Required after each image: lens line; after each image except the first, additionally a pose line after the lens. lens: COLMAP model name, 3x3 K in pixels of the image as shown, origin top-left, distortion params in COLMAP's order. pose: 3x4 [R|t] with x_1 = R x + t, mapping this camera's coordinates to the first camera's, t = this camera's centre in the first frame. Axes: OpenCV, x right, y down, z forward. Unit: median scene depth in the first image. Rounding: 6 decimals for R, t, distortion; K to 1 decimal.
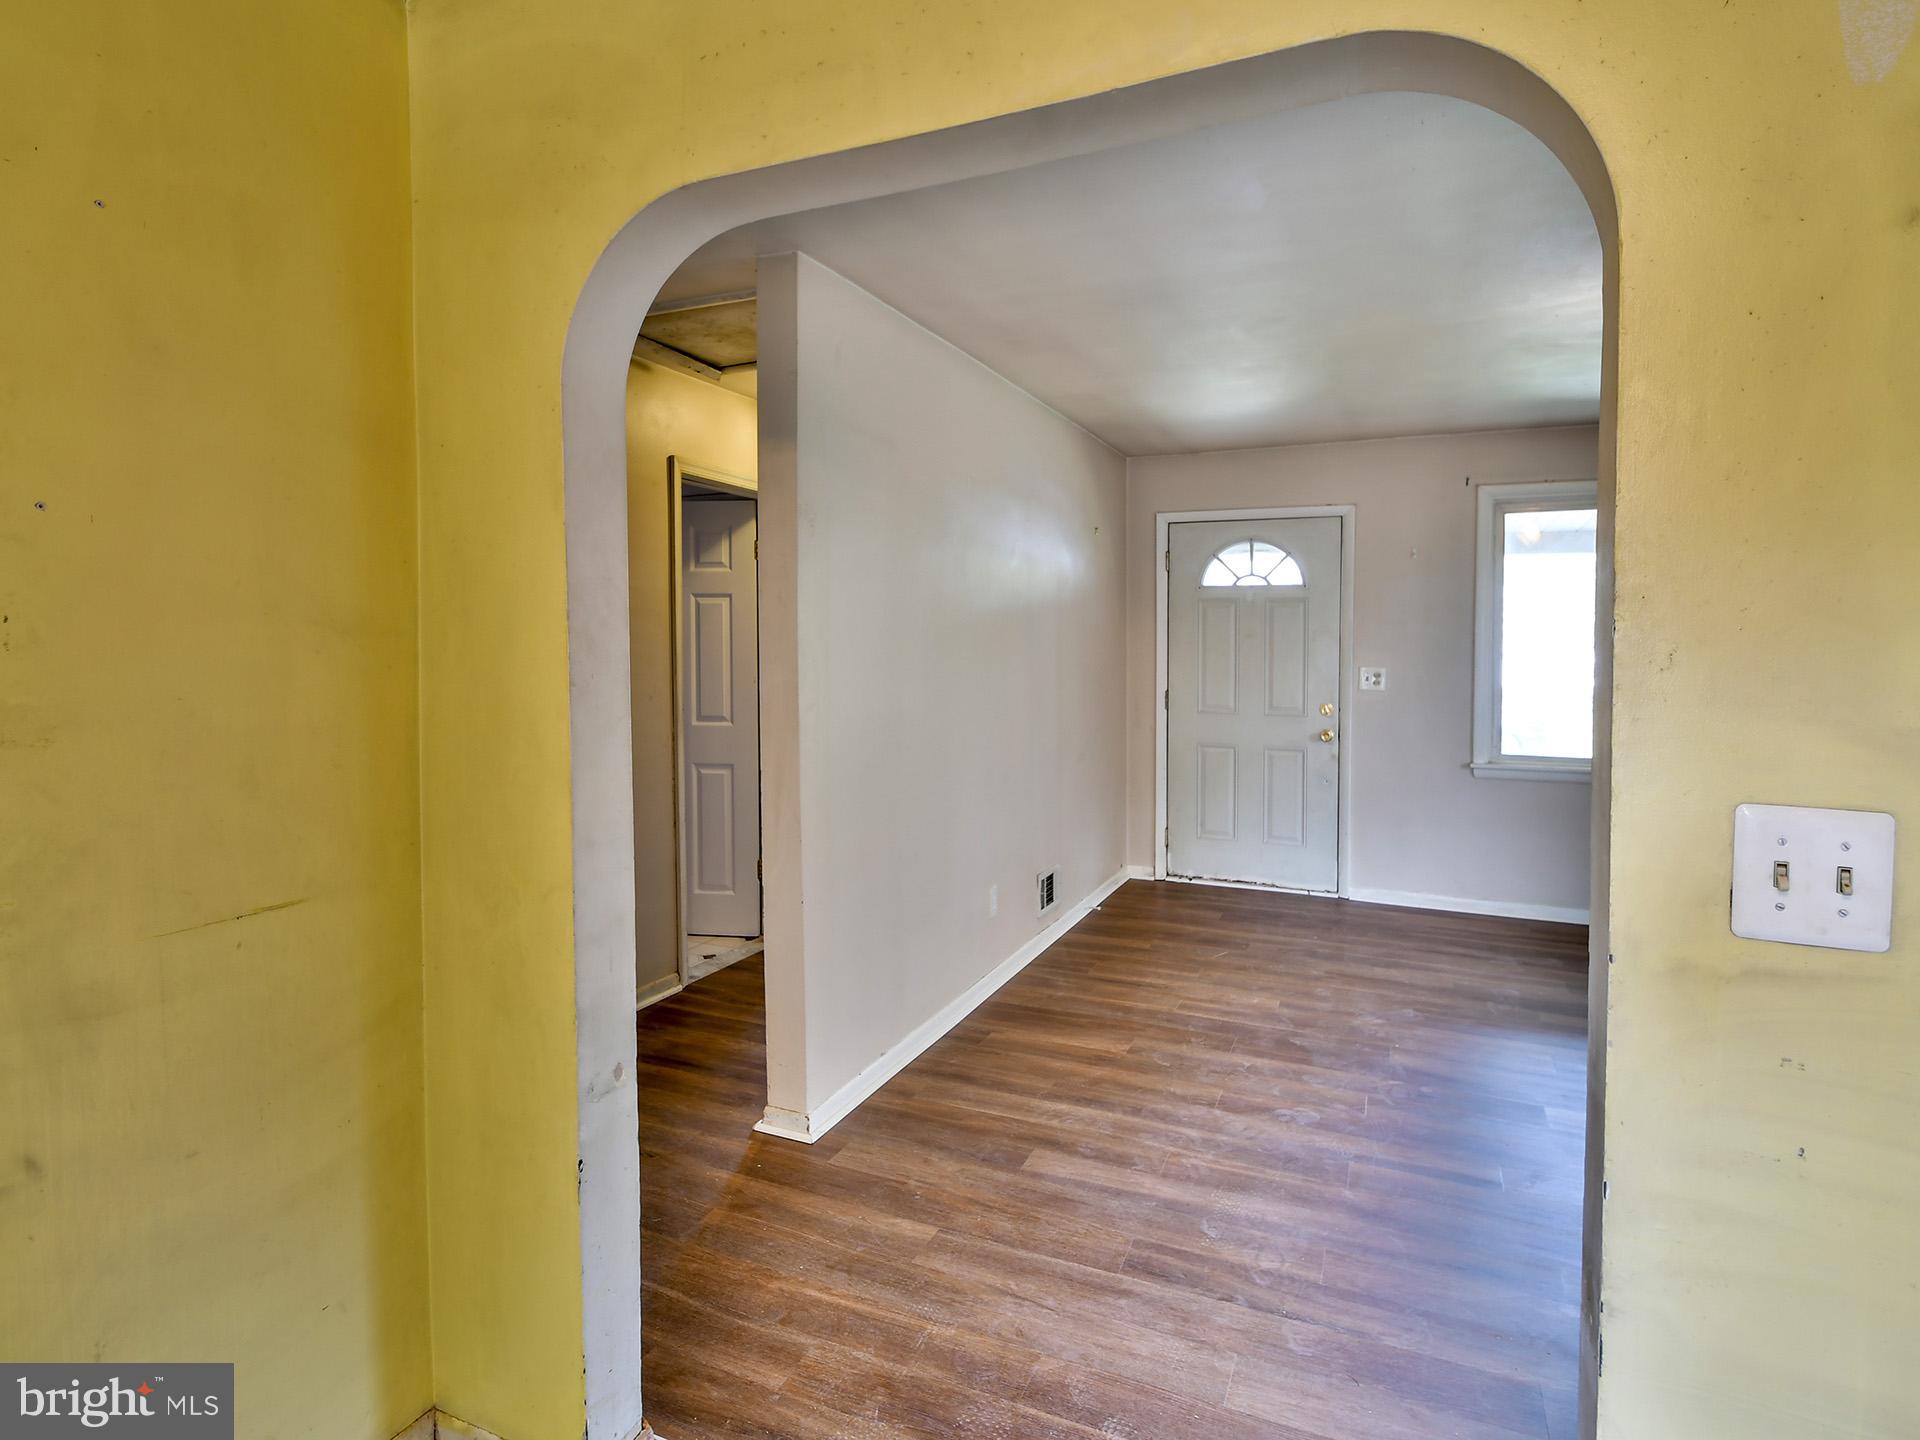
lens RADIAL K [[990.9, 0, 930.7], [0, 990.9, 685.5], [0, 0, 1]] dist [0.001829, 0.000002]
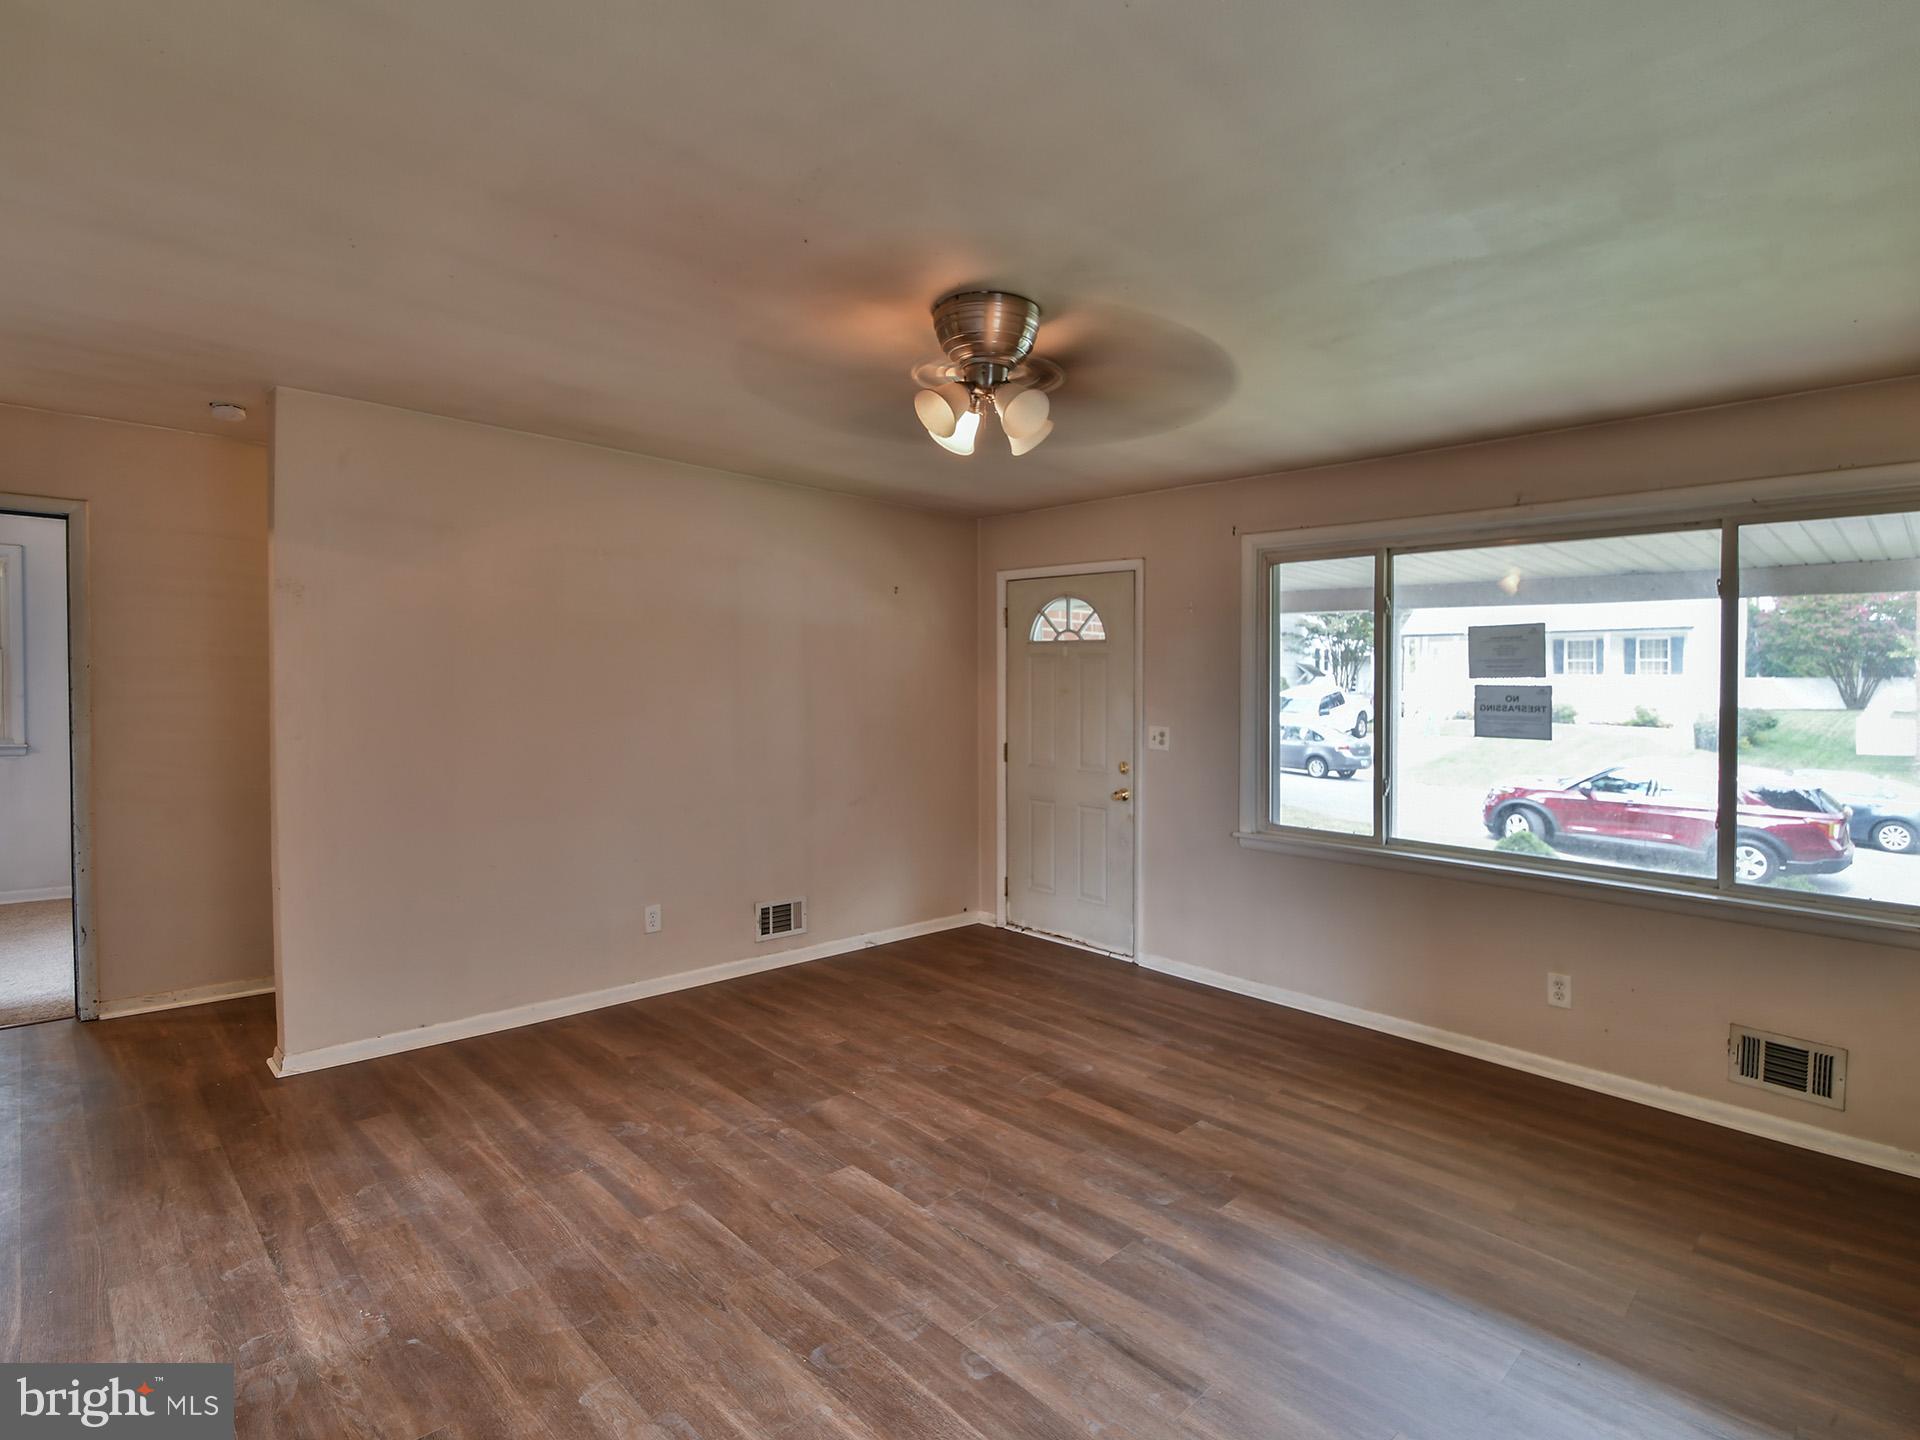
lens RADIAL K [[936.8, 0, 988.5], [0, 936.8, 722.9], [0, 0, 1]] dist [0.021888, -0.023994]
pose [[0.941310, 0.030818, -0.336134, 0.762632], [-0.035261, 0.999353, -0.007122, -0.011807], [0.335697, 0.018556, 0.941787, 0.109293]]
